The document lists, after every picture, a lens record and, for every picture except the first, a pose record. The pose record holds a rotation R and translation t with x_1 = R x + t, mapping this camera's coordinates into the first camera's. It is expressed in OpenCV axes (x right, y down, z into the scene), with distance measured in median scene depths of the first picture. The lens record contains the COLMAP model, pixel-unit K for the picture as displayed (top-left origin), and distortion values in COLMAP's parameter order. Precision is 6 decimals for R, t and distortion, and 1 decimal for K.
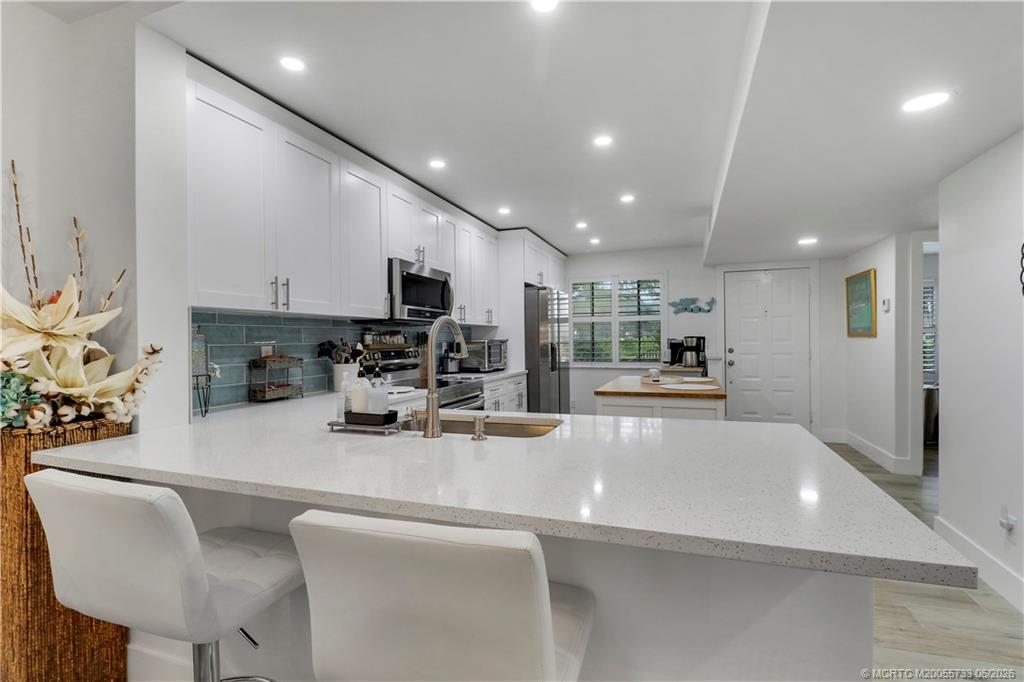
lens RADIAL K [[481.2, 0, 512.0], [0, 481.2, 341.0], [0, 0, 1]] dist [-0.002434, -0.001126]
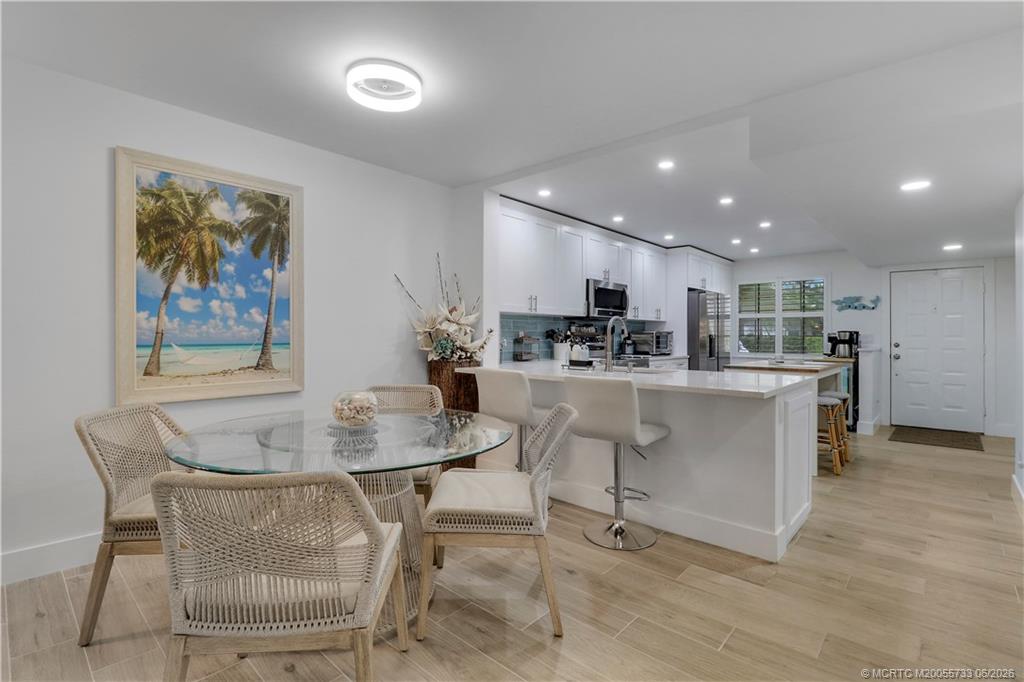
lens RADIAL K [[481.8, 0, 507.4], [0, 481.8, 333.4], [0, 0, 1]] dist [-0.002215, -0.000347]
pose [[0.922635, 0.013884, -0.385425, 0.101413], [-0.016036, 0.999869, -0.002368, 0.015485], [0.385342, 0.008365, 0.922736, -0.485749]]
